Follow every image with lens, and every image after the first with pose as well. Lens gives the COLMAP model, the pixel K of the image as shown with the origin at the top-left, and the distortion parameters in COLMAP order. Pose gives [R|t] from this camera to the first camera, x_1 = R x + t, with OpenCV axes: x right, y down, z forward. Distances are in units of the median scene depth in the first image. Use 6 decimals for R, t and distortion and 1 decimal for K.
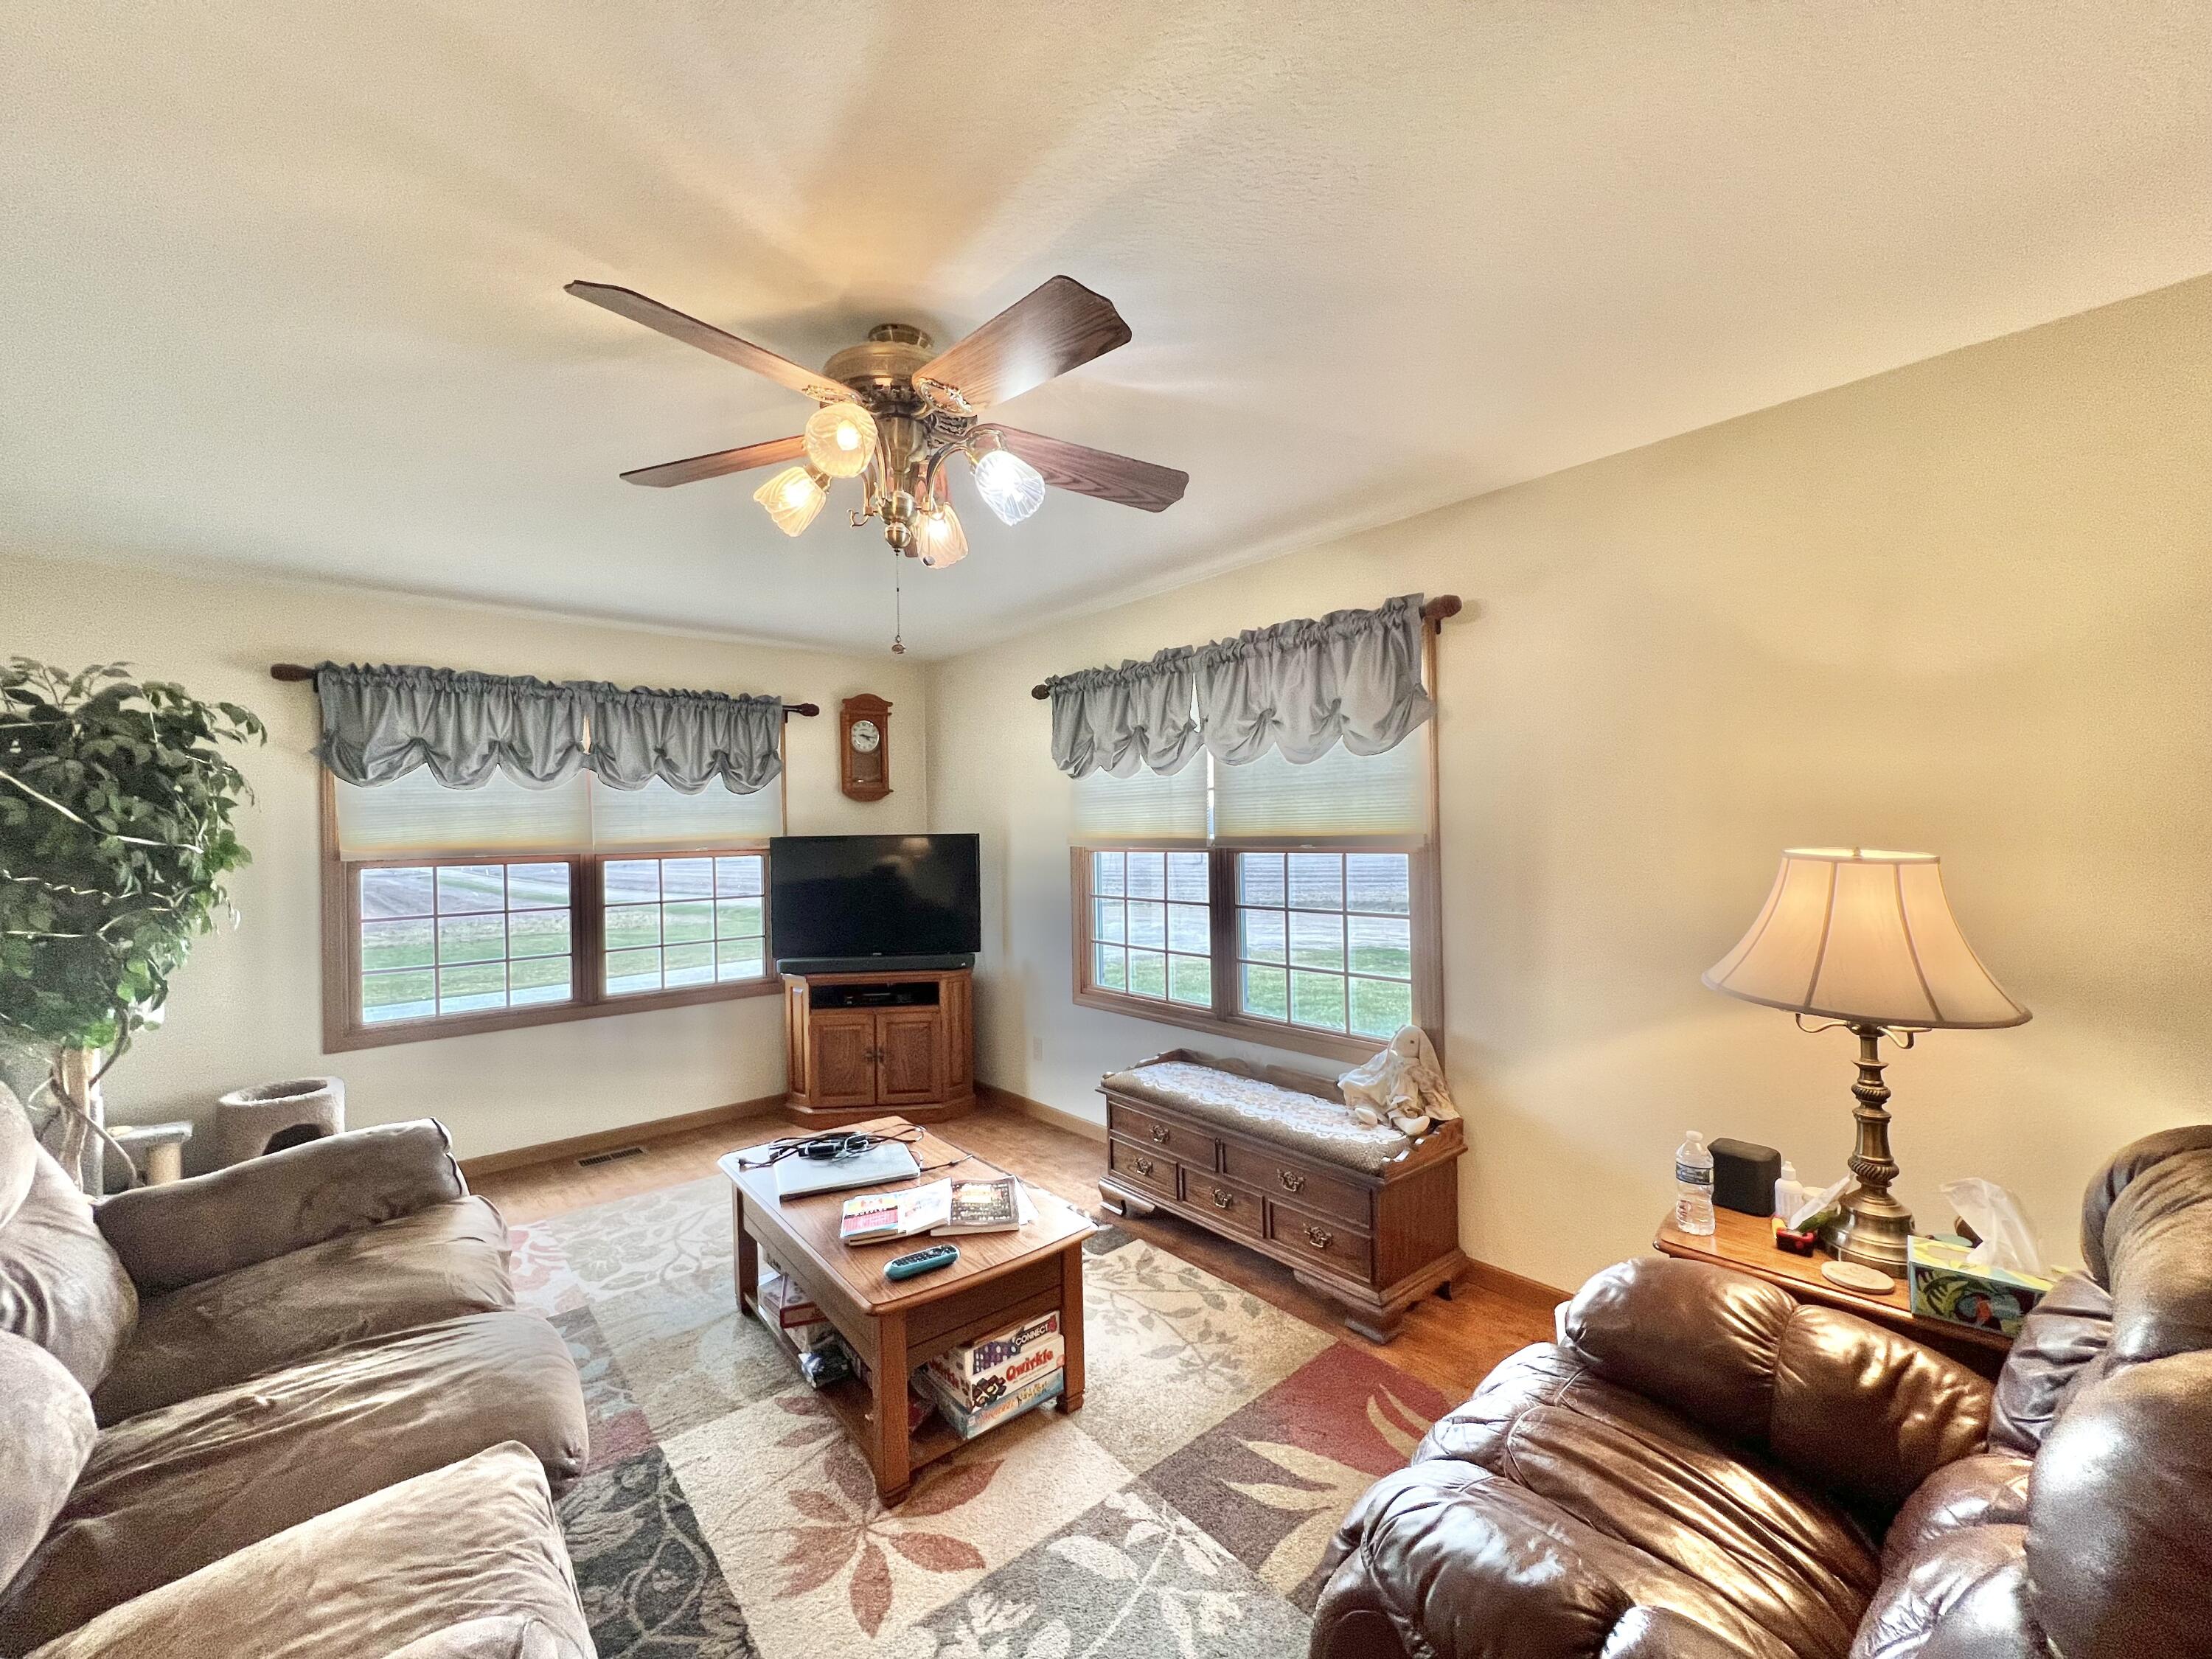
lens RADIAL K [[889.8, 0, 1103.5], [0, 889.8, 823.1], [0, 0, 1]] dist [-0.000170, -0.000070]
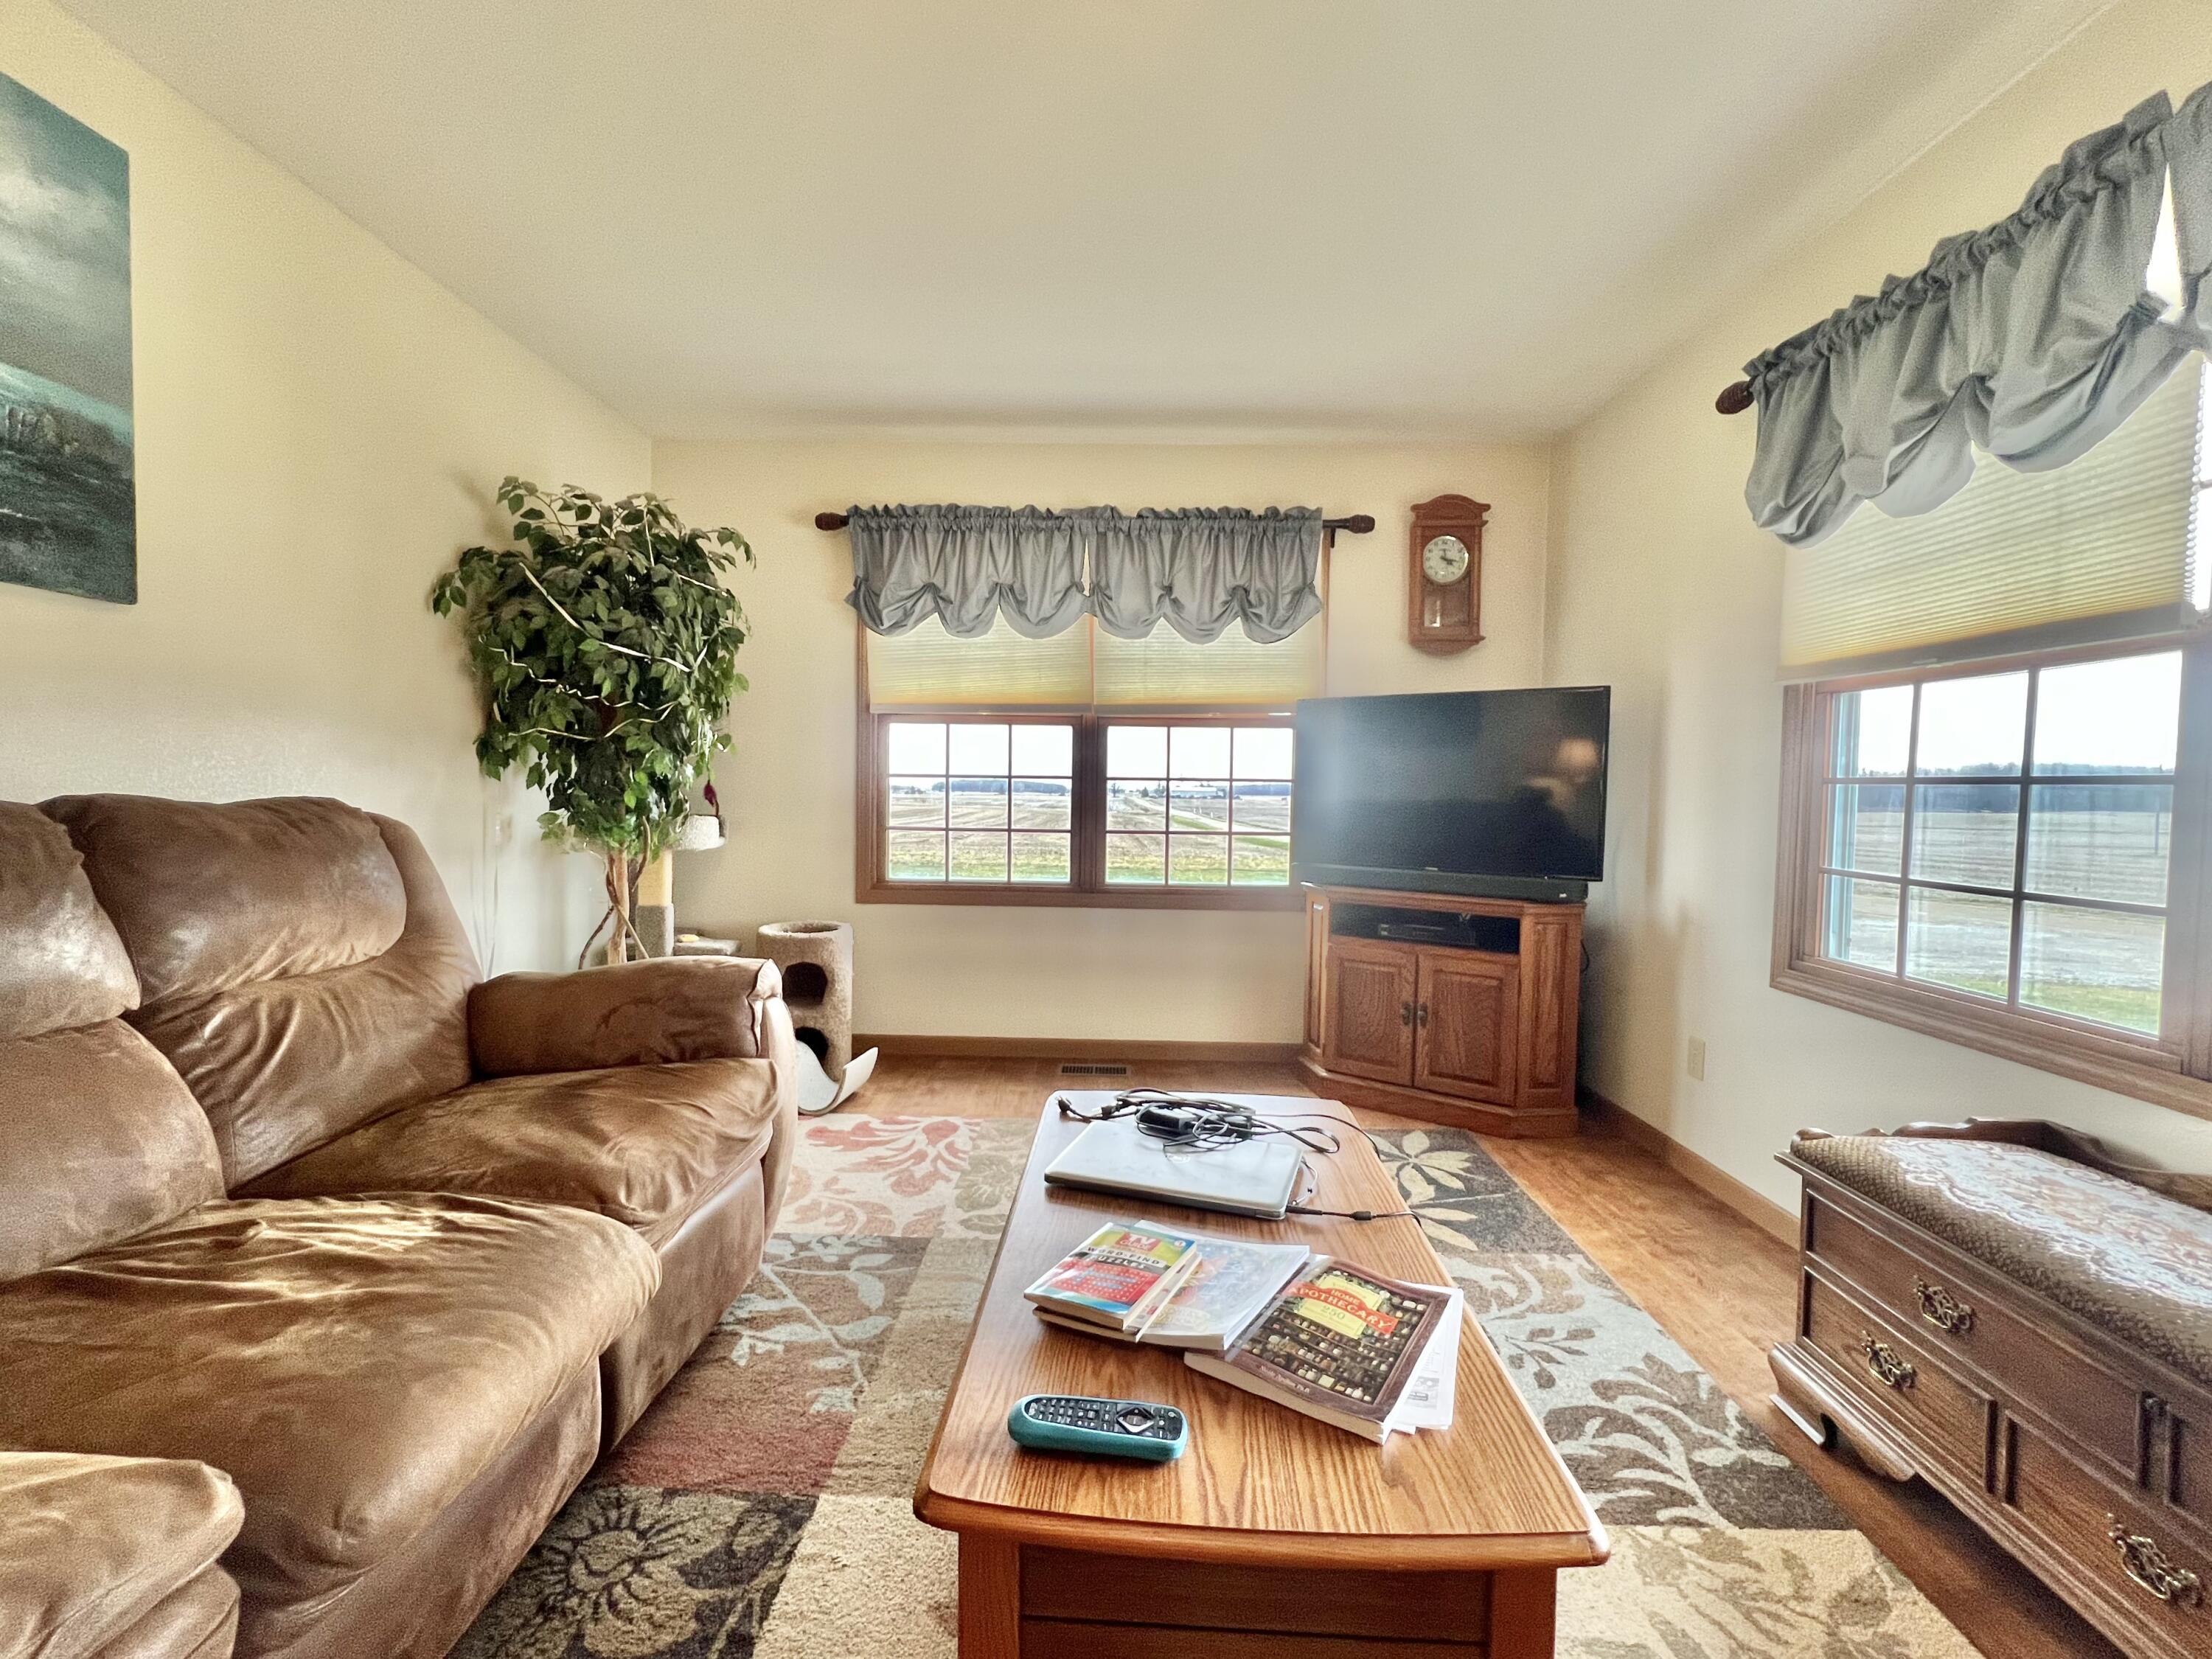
lens RADIAL K [[945.6, 0, 1104.3], [0, 945.6, 827.1], [0, 0, 1]] dist [-0.000527, 0.000158]
pose [[0.743897, 0.056271, -0.665921, 0.045235], [-0.024323, 0.998068, 0.057166, 0.097695], [0.667851, -0.026328, 0.743829, 0.363872]]
